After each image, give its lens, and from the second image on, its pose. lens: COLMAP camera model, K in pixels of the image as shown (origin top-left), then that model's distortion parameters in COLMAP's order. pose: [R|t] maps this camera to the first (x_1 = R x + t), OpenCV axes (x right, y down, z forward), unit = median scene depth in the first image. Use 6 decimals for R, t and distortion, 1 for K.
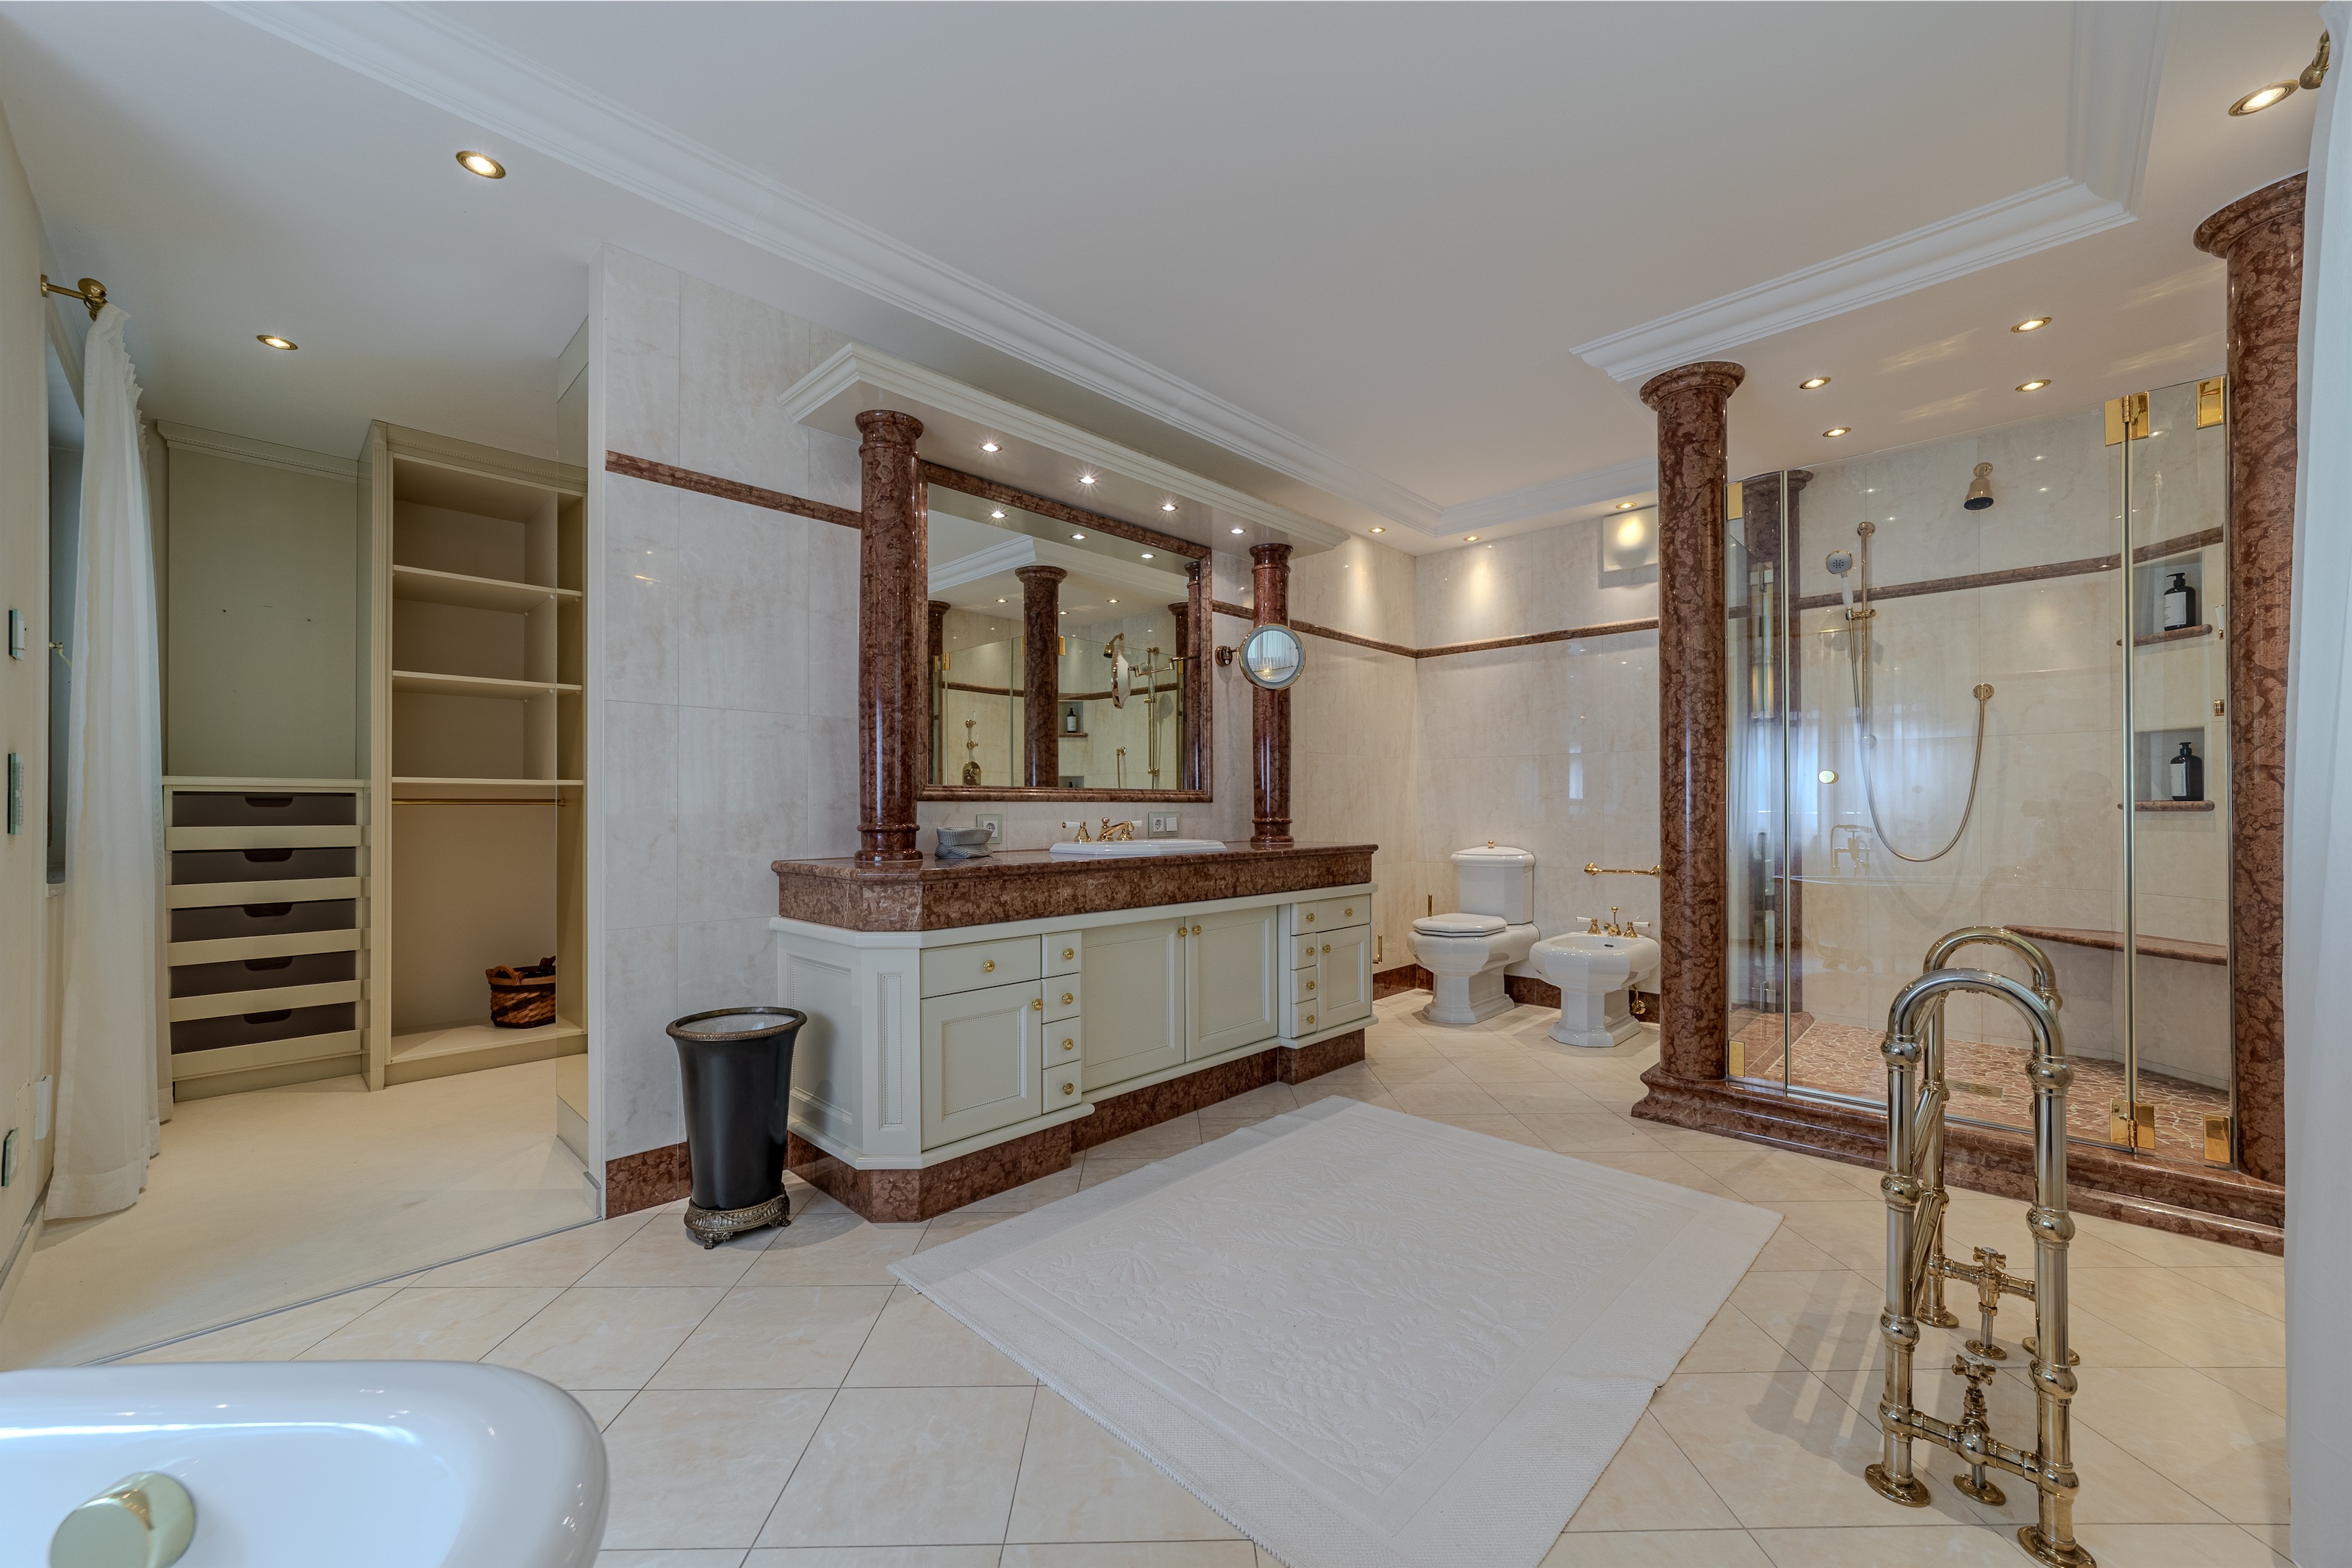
lens RADIAL K [[913.6, 0, 1169.4], [0, 913.6, 801.3], [0, 0, 1]] dist [0.001732, 0.002546]
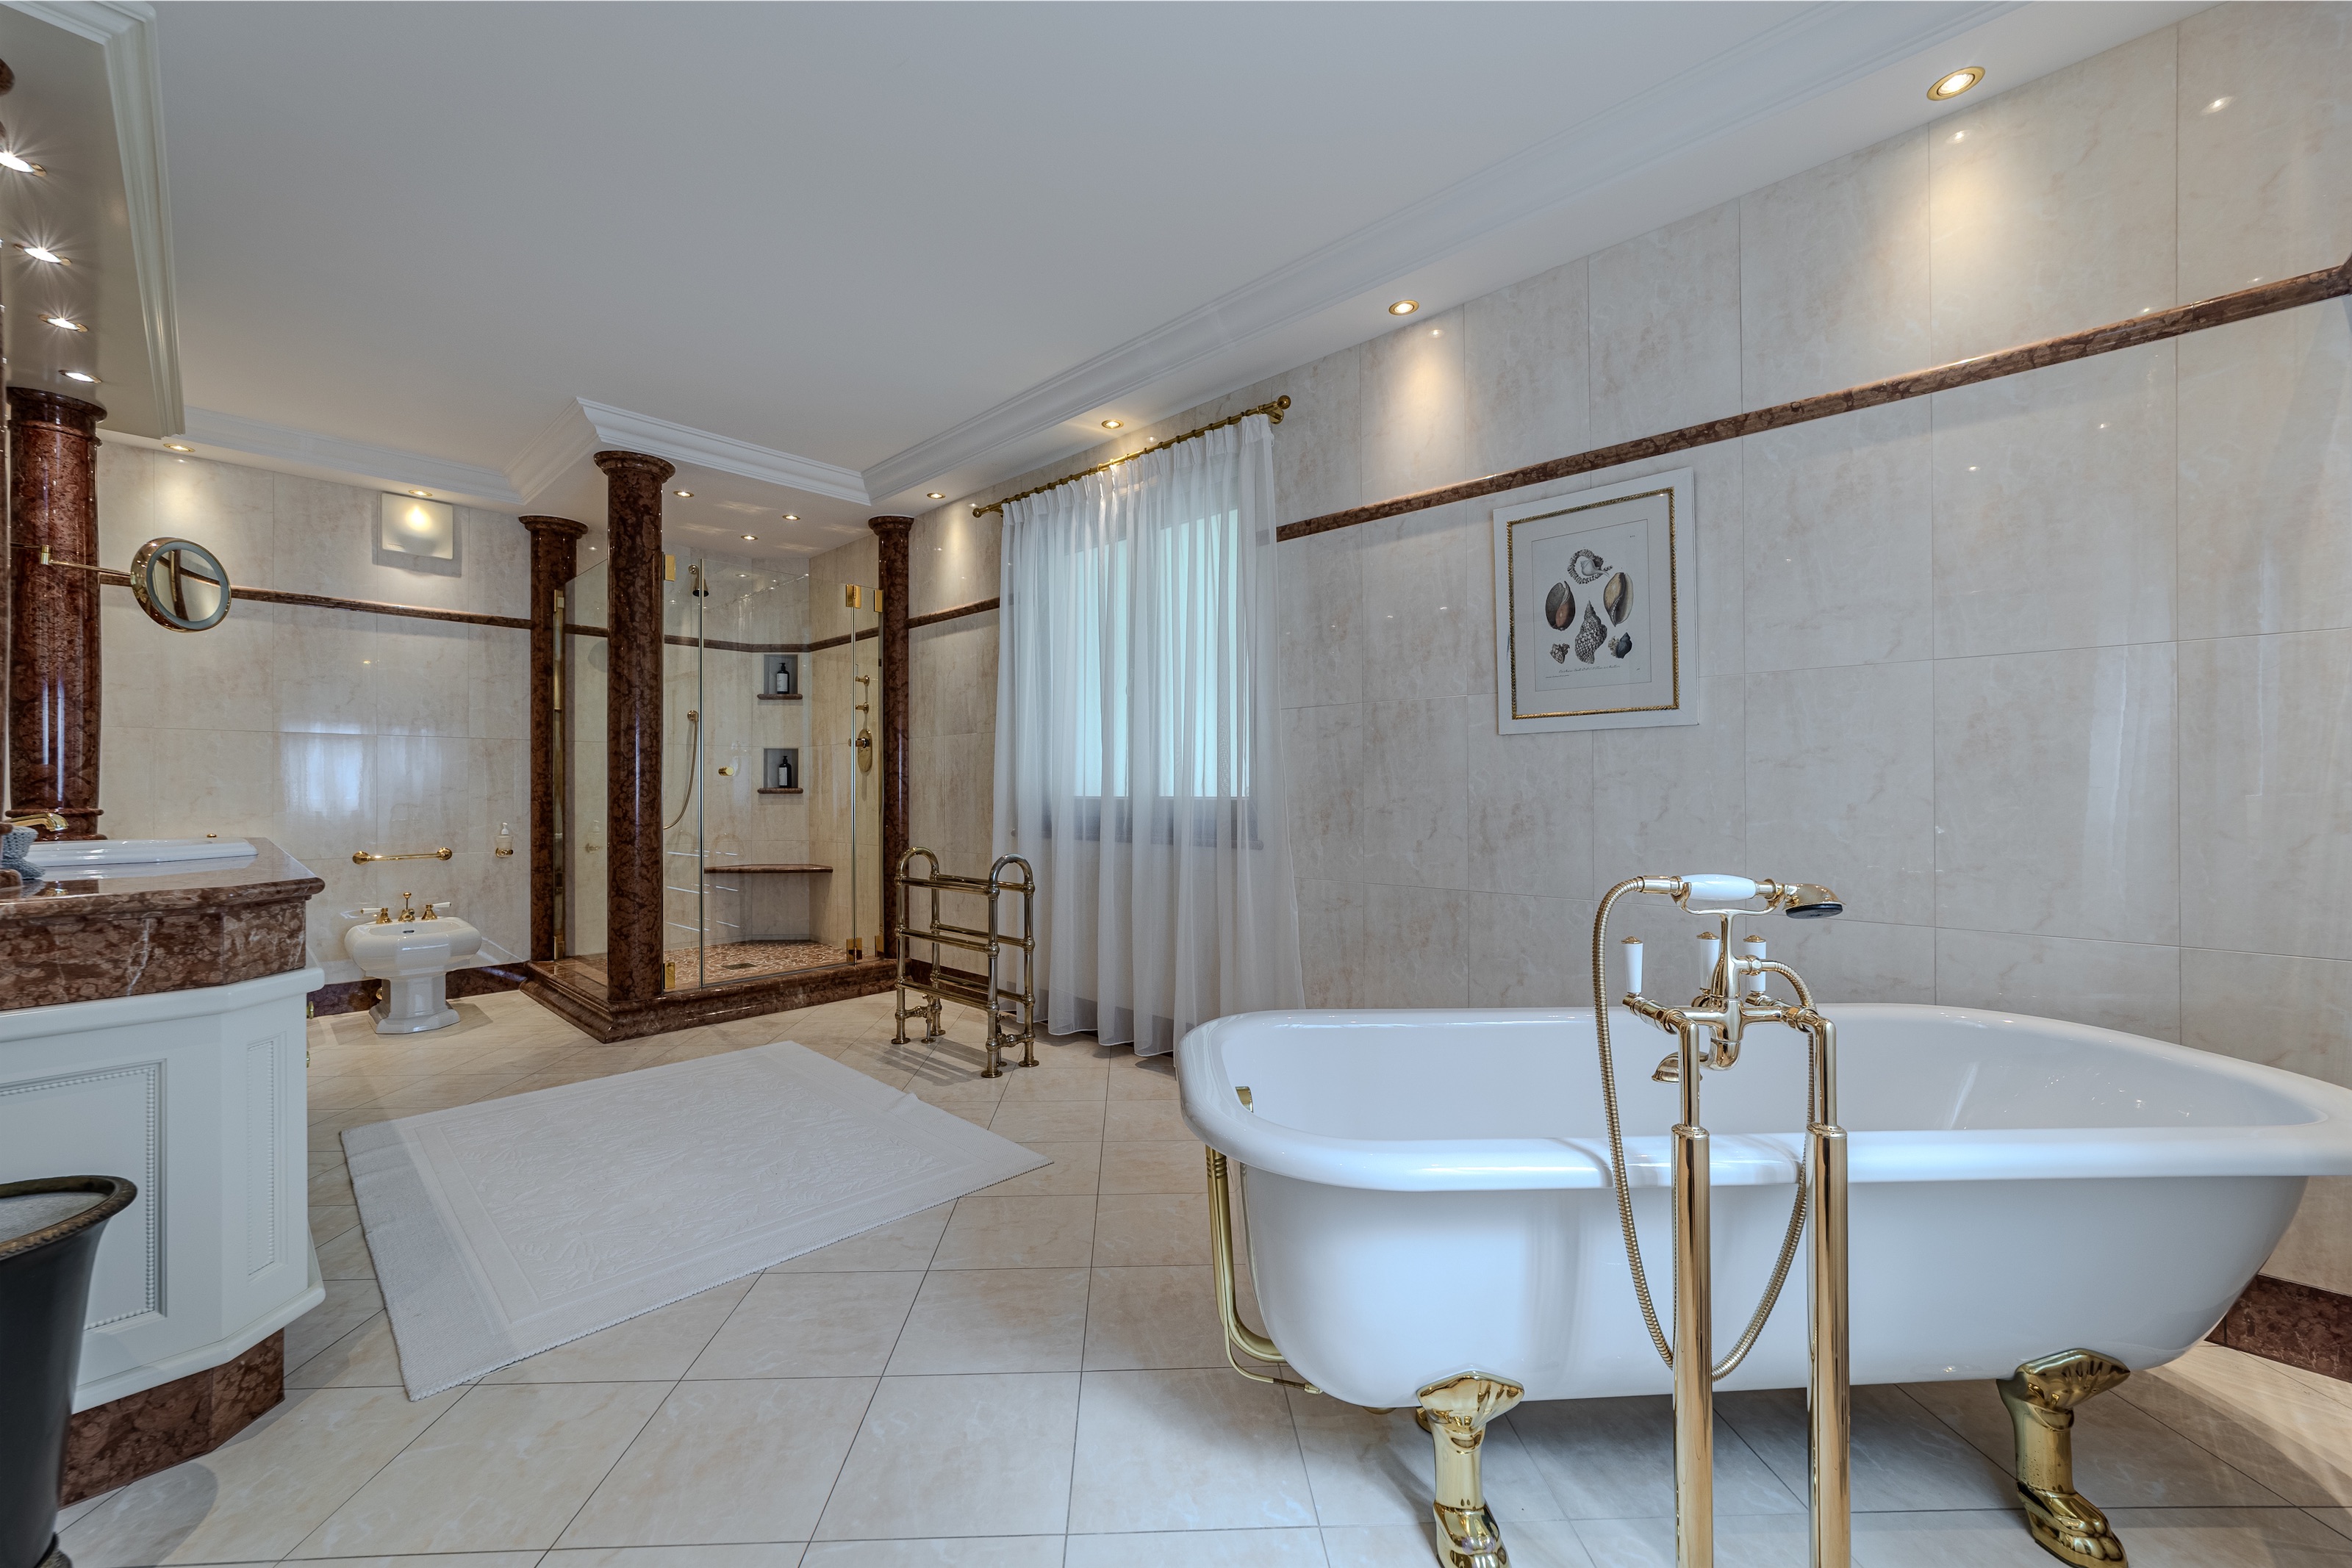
lens RADIAL K [[913.6, 0, 1168.5], [0, 913.6, 783.5], [0, 0, 1]] dist [0.001732, 0.002546]
pose [[-0.013792, 0.008665, 0.999867, -0.733782], [-0.003673, 0.999955, -0.008717, 0.003883], [-0.999898, -0.003792, -0.013760, 0.264295]]
